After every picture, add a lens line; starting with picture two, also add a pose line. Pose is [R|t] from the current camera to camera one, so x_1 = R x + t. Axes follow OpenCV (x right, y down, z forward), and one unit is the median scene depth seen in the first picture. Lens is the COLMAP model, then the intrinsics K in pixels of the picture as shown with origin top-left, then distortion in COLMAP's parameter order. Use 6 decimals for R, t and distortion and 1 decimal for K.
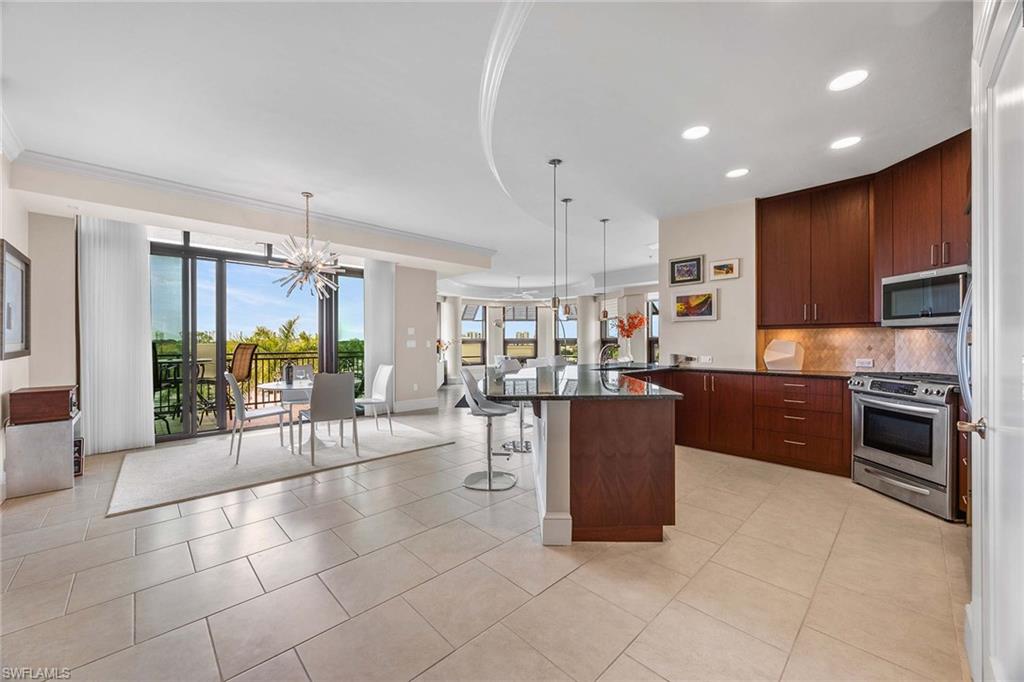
lens RADIAL K [[388.6, 0, 511.9], [0, 388.6, 342.8], [0, 0, 1]] dist [-0.005123, 0.000811]
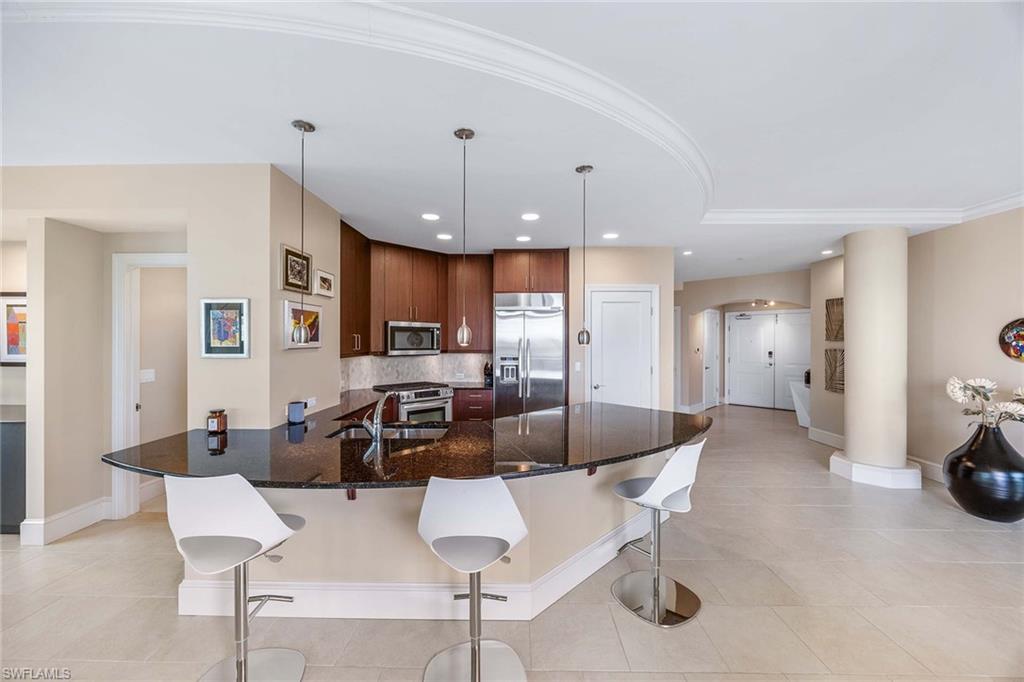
lens RADIAL K [[388.6, 0, 512.2], [0, 388.6, 339.5], [0, 0, 1]] dist [-0.005123, 0.000811]
pose [[-0.704487, 0.001437, 0.709715, -0.376772], [-0.001320, 0.999994, -0.003336, -0.098050], [-0.709715, -0.003287, -0.704481, 1.711462]]
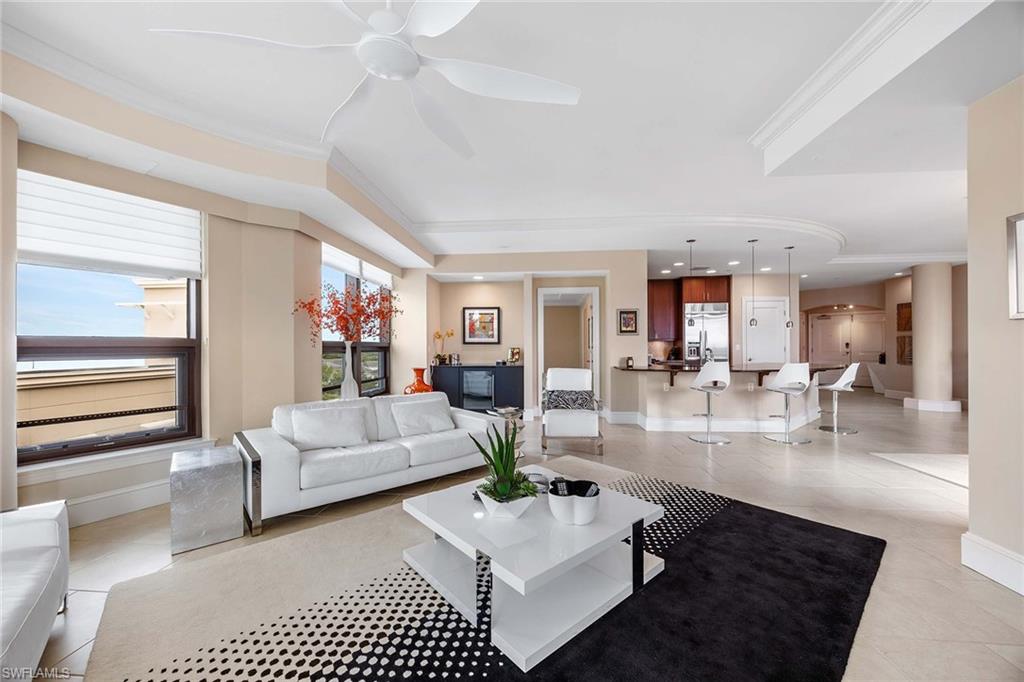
lens RADIAL K [[388.6, 0, 512.7], [0, 388.6, 347.8], [0, 0, 1]] dist [-0.005123, 0.000811]
pose [[-0.648438, 0.003746, 0.761259, -0.440523], [0.006796, 0.999977, 0.000868, -0.003008], [-0.761238, 0.005736, -0.648448, 3.230796]]
